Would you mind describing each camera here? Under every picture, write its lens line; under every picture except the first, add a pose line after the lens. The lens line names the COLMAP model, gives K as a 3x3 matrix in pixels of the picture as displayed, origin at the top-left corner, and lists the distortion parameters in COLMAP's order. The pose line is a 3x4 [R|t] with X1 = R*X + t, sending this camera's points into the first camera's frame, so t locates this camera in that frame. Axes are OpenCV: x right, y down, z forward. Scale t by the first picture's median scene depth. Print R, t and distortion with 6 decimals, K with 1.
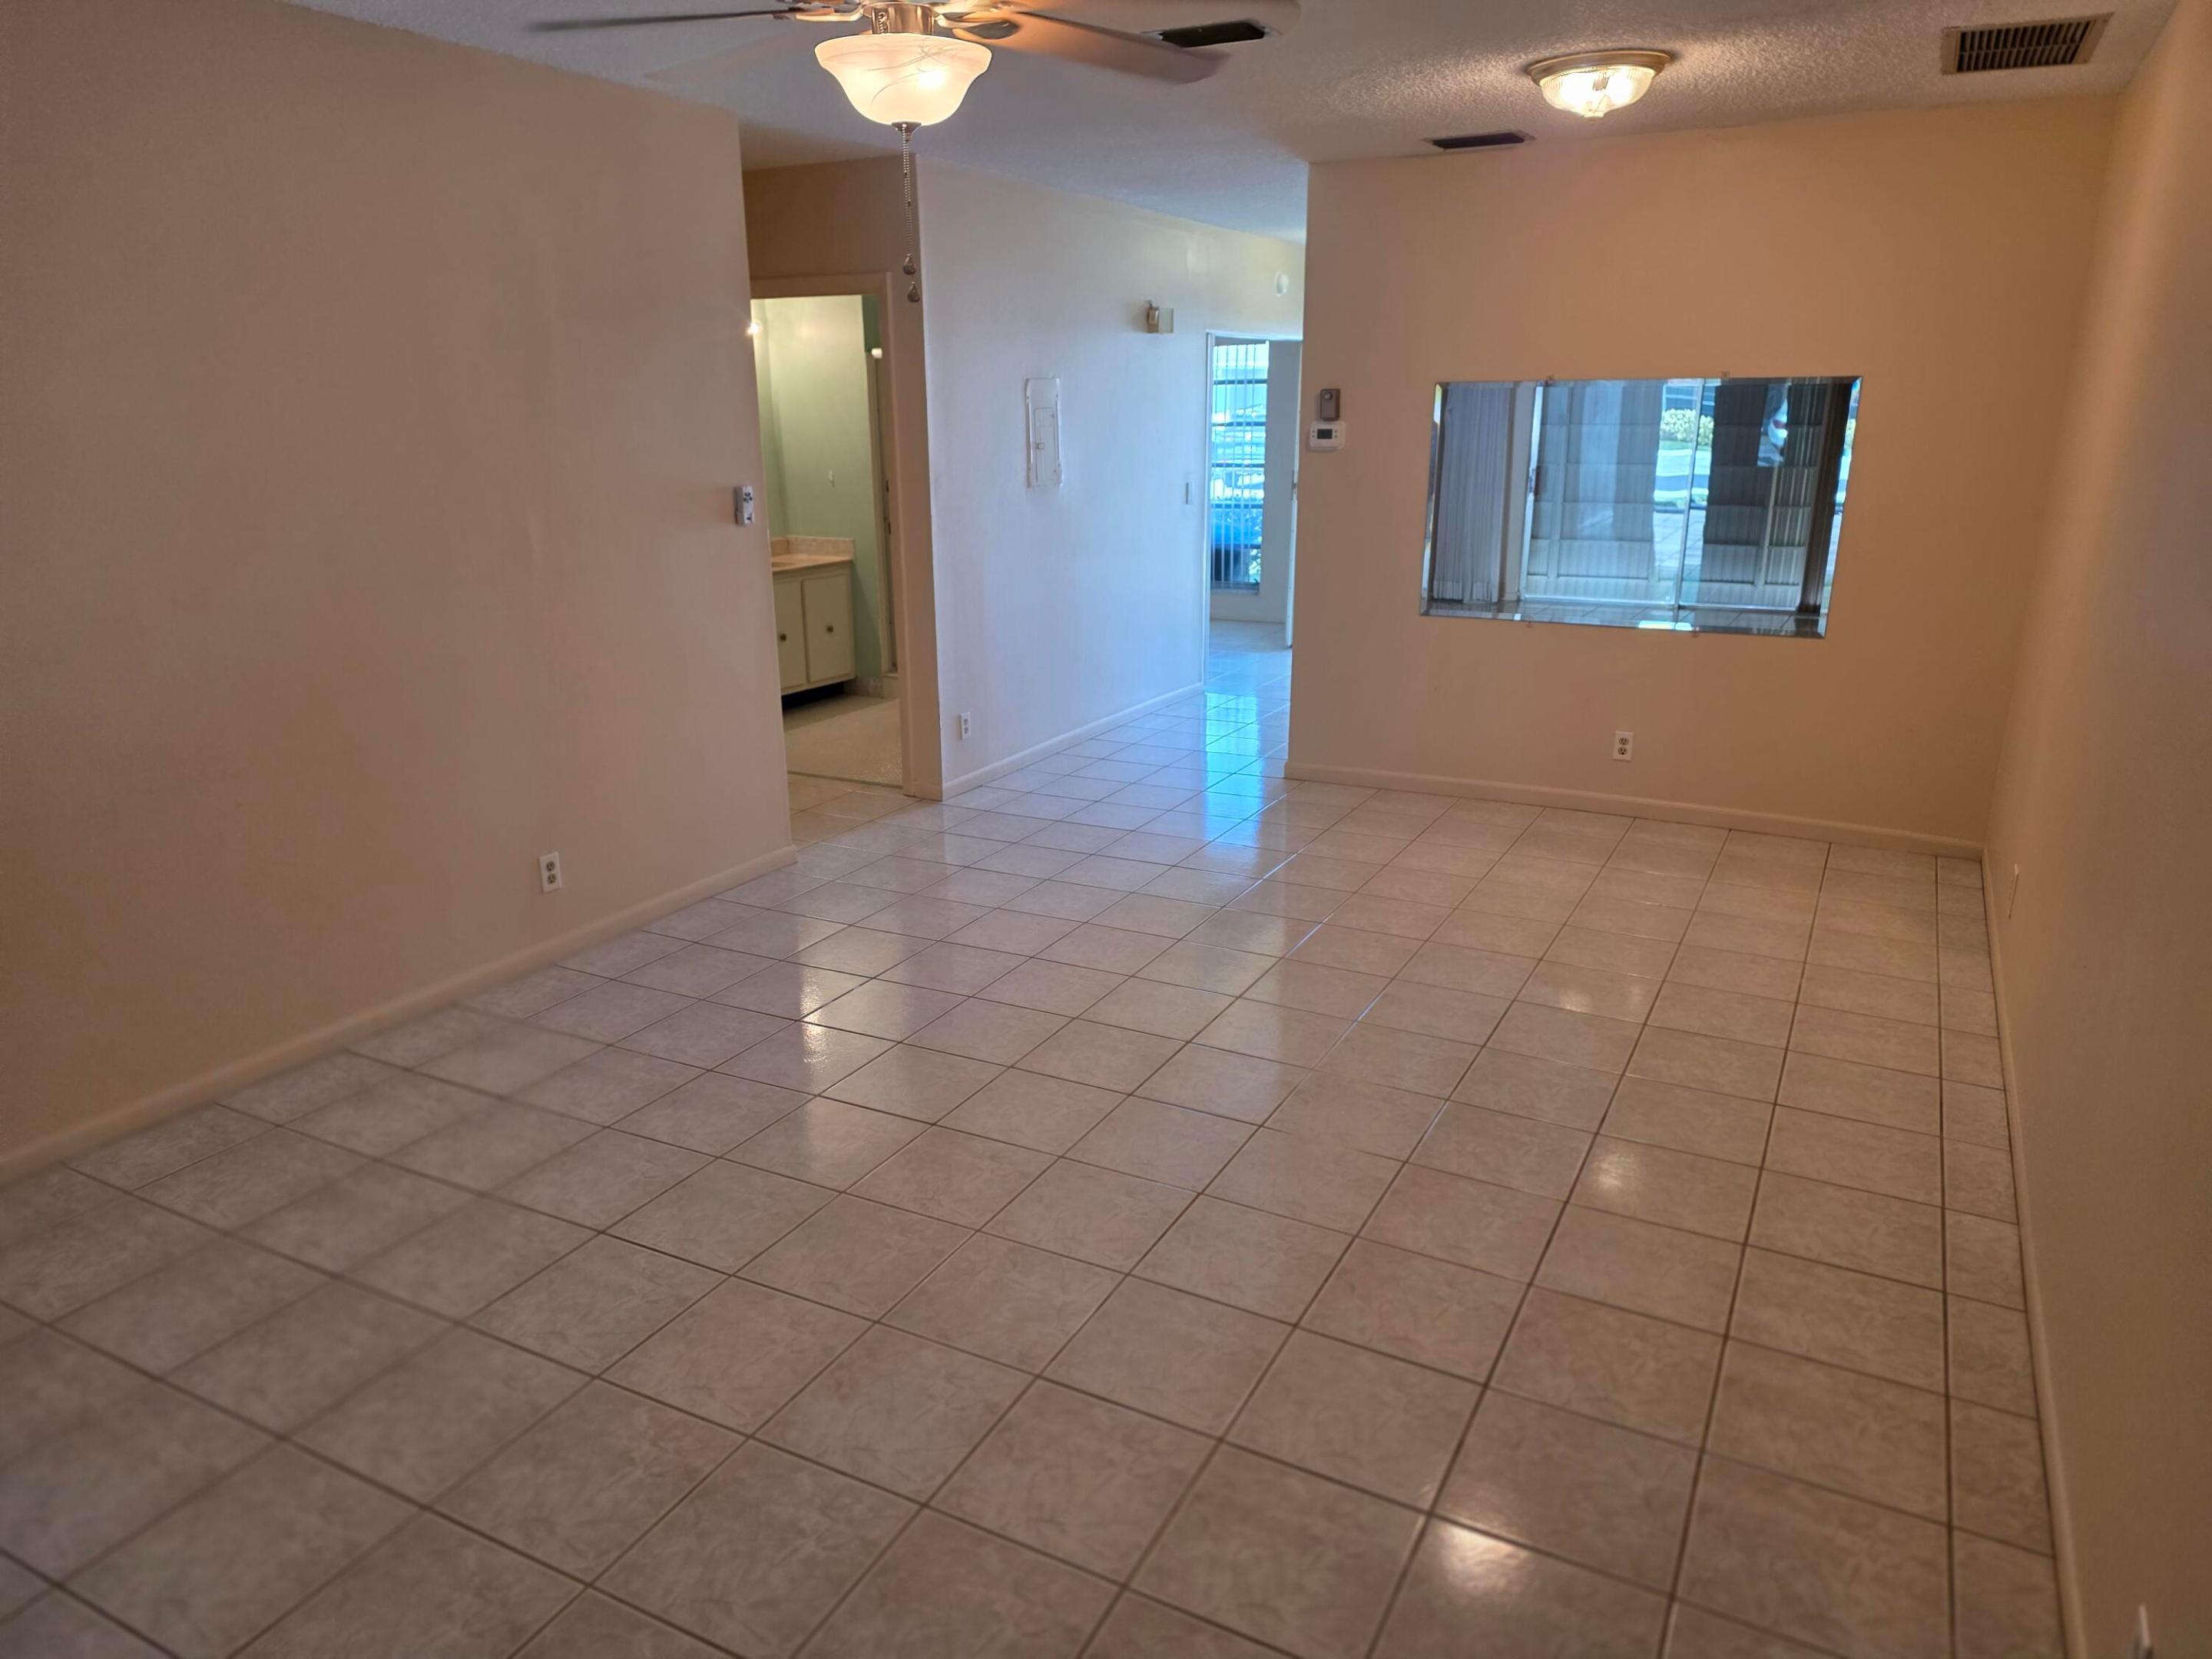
lens RADIAL K [[1470.2, 0, 1062.0], [0, 1470.2, 827.9], [0, 0, 1]] dist [0.114796, -0.105303]
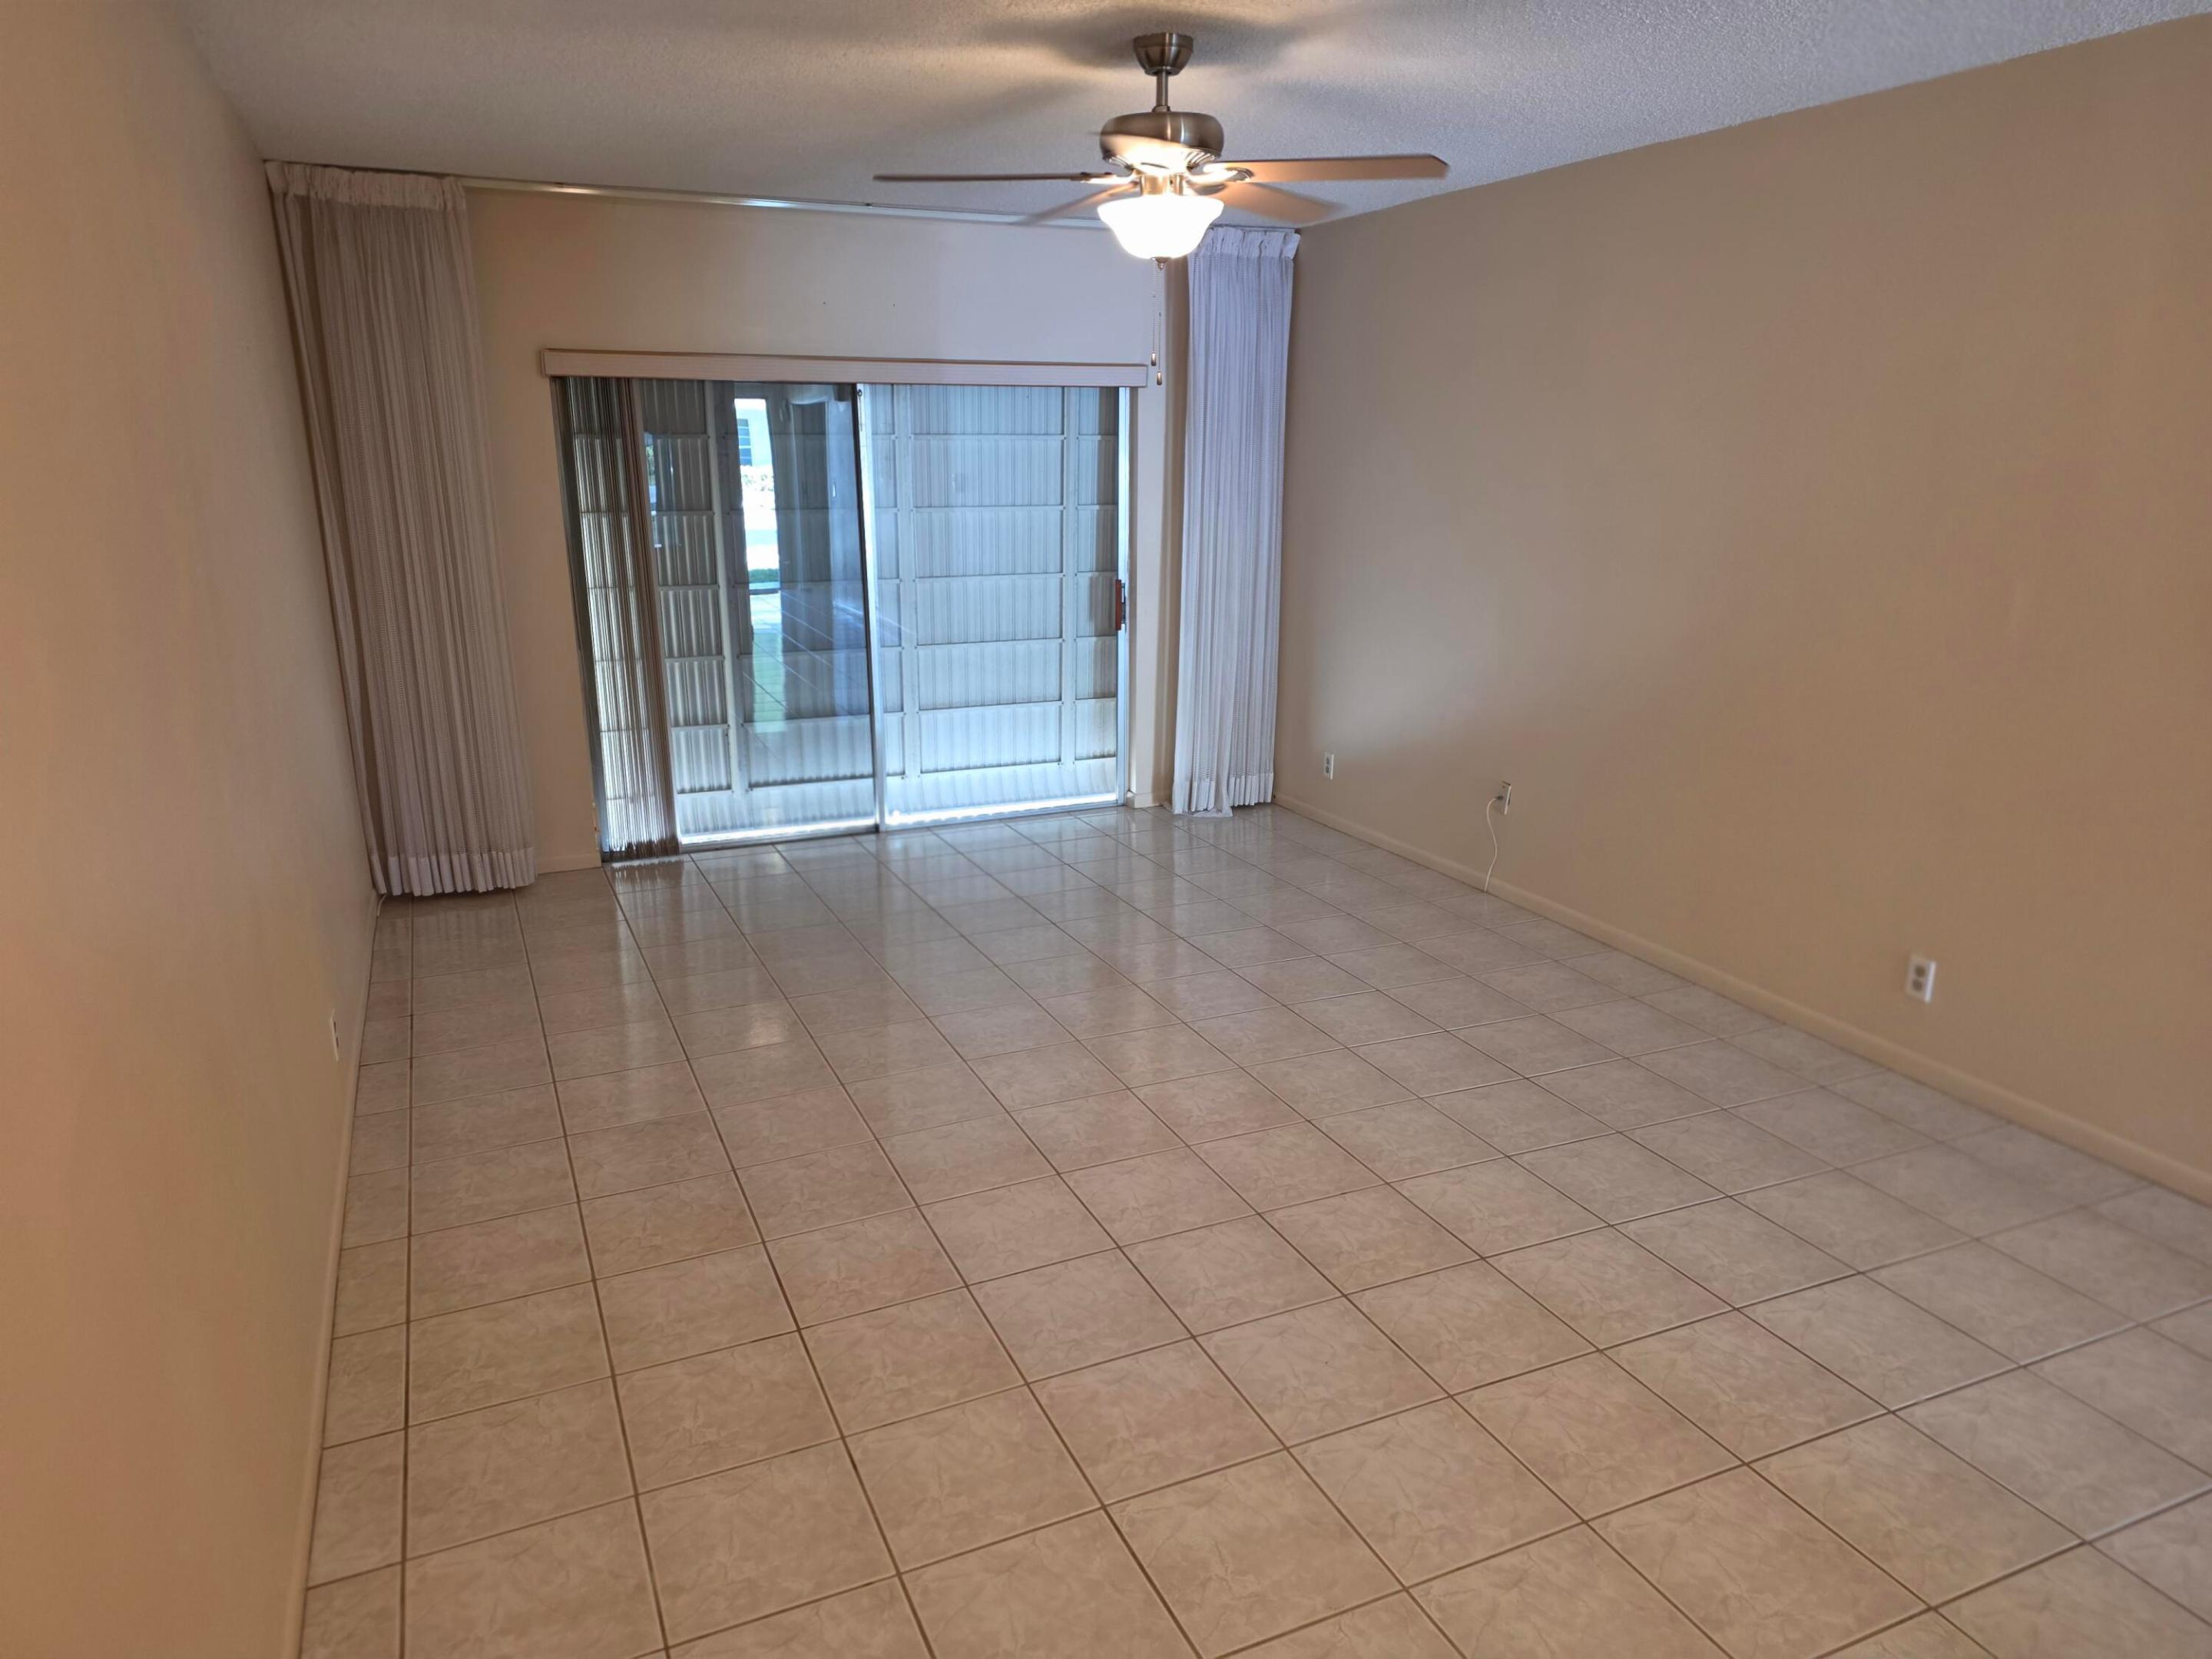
lens RADIAL K [[1463.3, 0, 1113.9], [0, 1463.3, 829.3], [0, 0, 1]] dist [0.082386, -0.106162]
pose [[-0.596197, 0.211677, -0.774430, 0.880480], [-0.224358, 0.882255, 0.413872, -0.445729], [0.770852, 0.420499, -0.478506, 1.493393]]
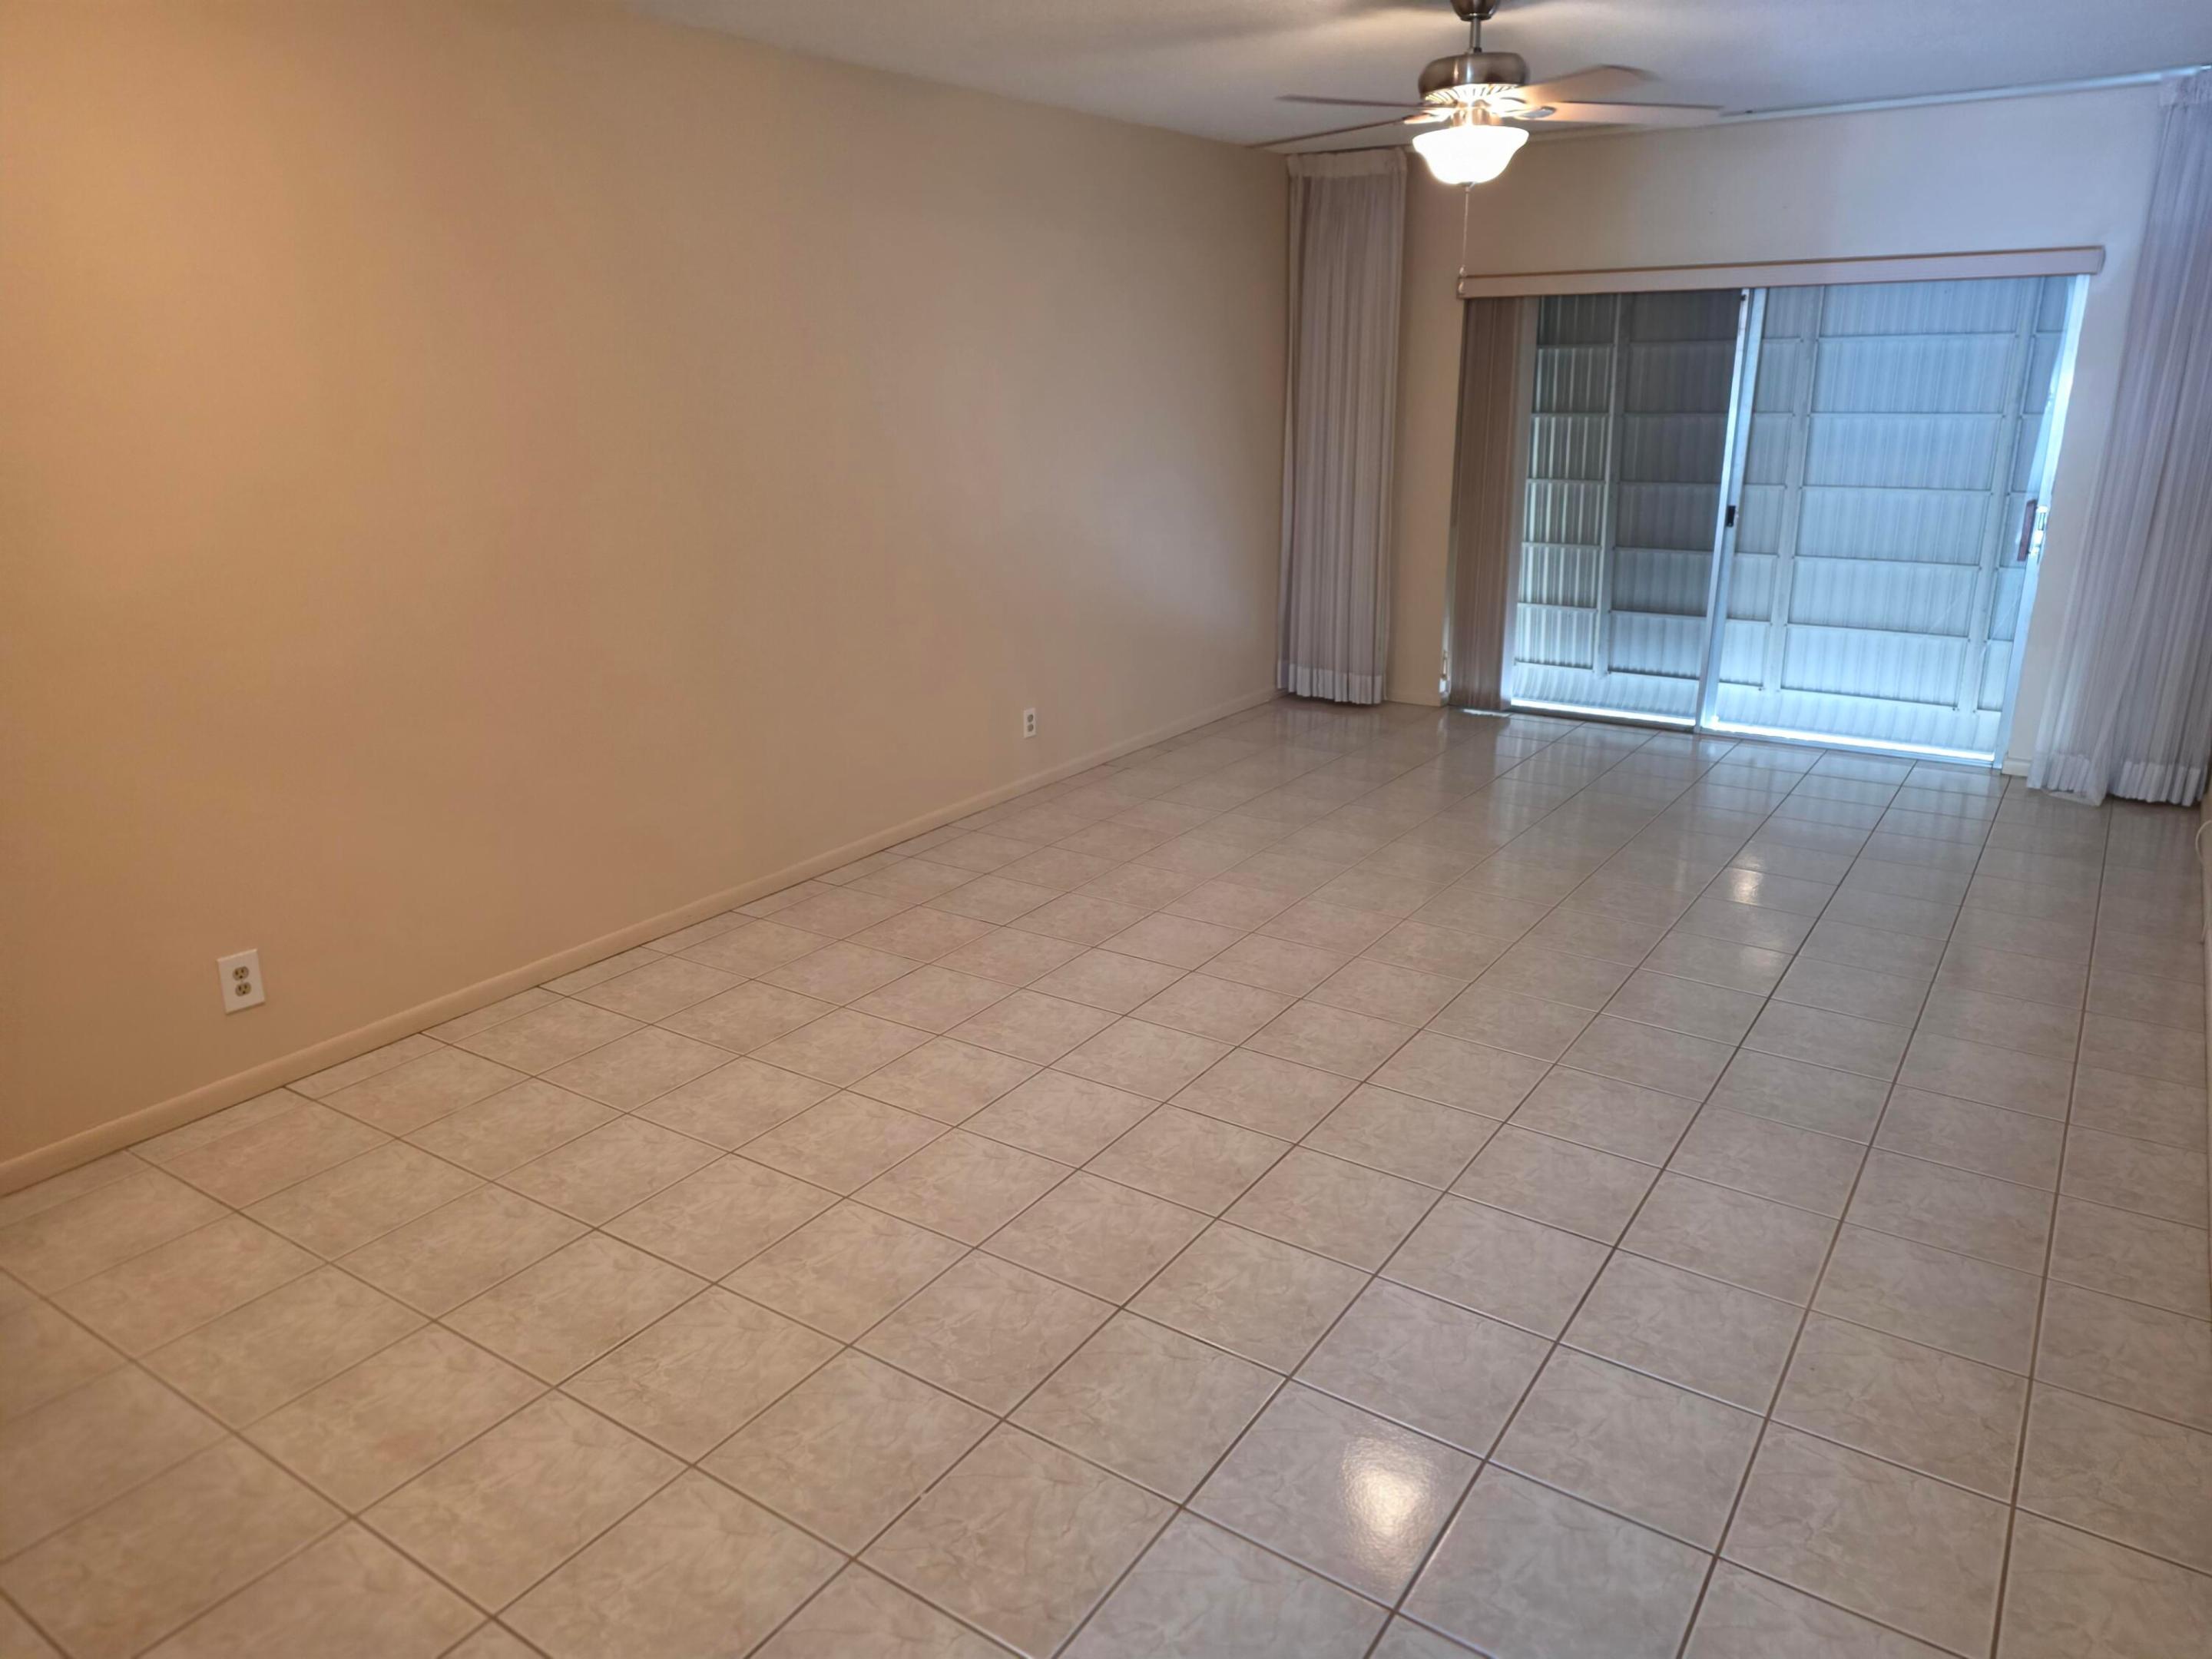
lens RADIAL K [[1463.3, 0, 1113.9], [0, 1463.3, 829.3], [0, 0, 1]] dist [0.082386, -0.106162]
pose [[-0.995779, -0.008192, 0.091422, 0.104391], [0.044558, 0.827636, 0.559494, -0.635049], [-0.080247, 0.561206, -0.823777, 2.170609]]
